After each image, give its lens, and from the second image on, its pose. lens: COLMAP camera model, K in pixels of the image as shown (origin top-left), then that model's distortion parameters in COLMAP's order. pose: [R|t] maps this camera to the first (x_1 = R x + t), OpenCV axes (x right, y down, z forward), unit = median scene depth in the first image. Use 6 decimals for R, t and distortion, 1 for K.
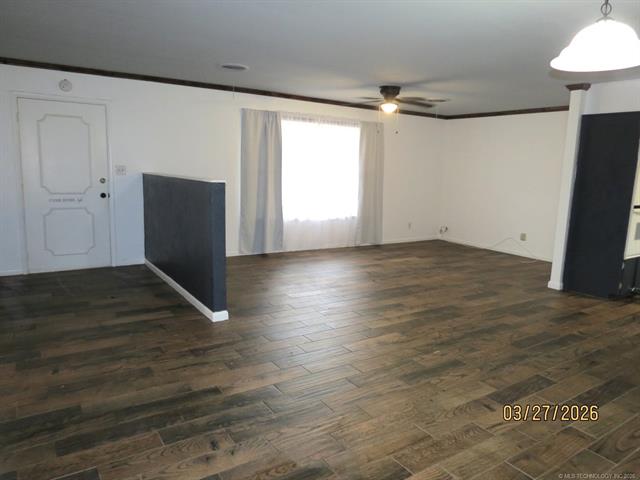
lens RADIAL K [[456.1, 0, 319.9], [0, 456.1, 237.8], [0, 0, 1]] dist [-0.029063, 0.004693]
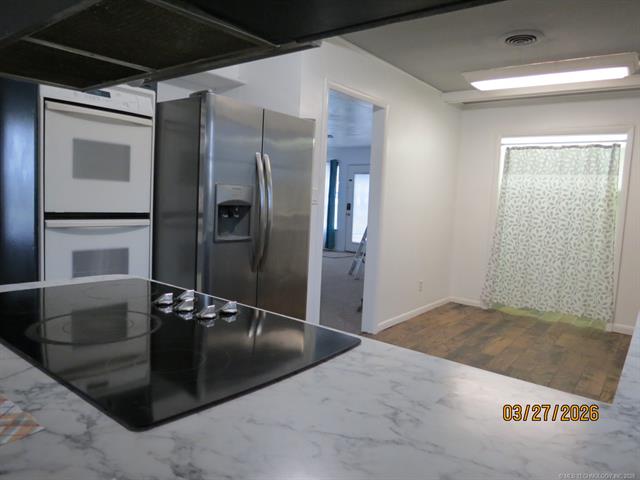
lens RADIAL K [[455.8, 0, 321.5], [0, 455.8, 236.9], [0, 0, 1]] dist [-0.027636, 0.006040]
pose [[0.945181, -0.016100, 0.326150, 1.004803], [0.035090, 0.998008, -0.052426, -0.019248], [-0.324656, 0.060997, 0.943863, 0.623650]]
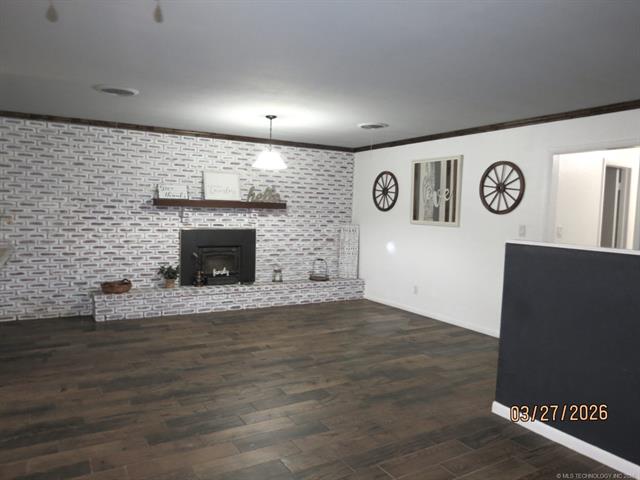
lens RADIAL K [[470.6, 0, 315.3], [0, 470.6, 235.0], [0, 0, 1]] dist [-0.011878, 0.001193]
pose [[-0.995998, -0.067669, 0.058387, 0.082682], [-0.053415, 0.974445, 0.218181, -0.295486], [-0.071659, 0.214189, -0.974160, 1.803448]]
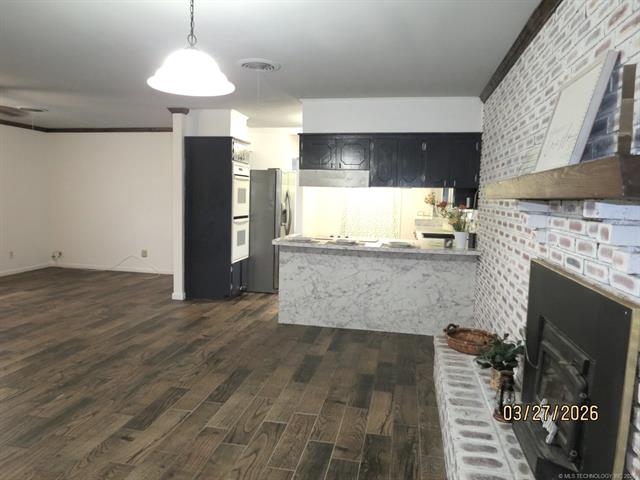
lens RADIAL K [[456.1, 0, 322.9], [0, 456.1, 238.8], [0, 0, 1]] dist [-0.029063, 0.004693]
pose [[0.696094, -0.084546, 0.712955, 0.016456], [0.110947, 0.993781, 0.009525, -0.000453], [-0.709326, 0.072469, 0.701145, 0.016329]]
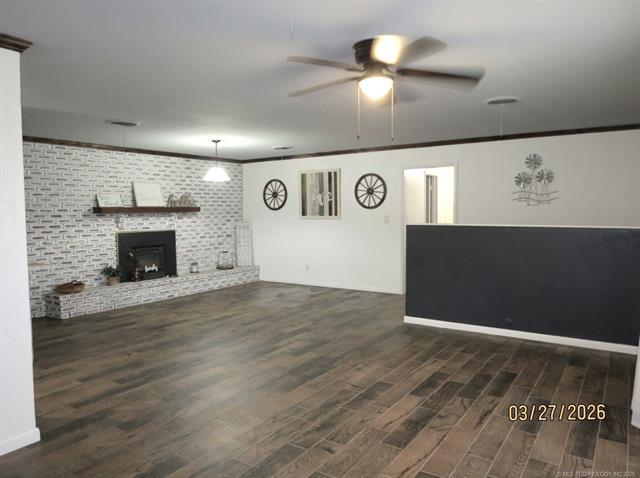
lens RADIAL K [[470.6, 0, 315.9], [0, 470.6, 234.4], [0, 0, 1]] dist [-0.011878, 0.001193]
pose [[-0.930722, -0.005348, -0.365688, 0.591065], [-0.080351, 0.978453, 0.190194, -0.345453], [0.356791, 0.206401, -0.911098, 2.213613]]
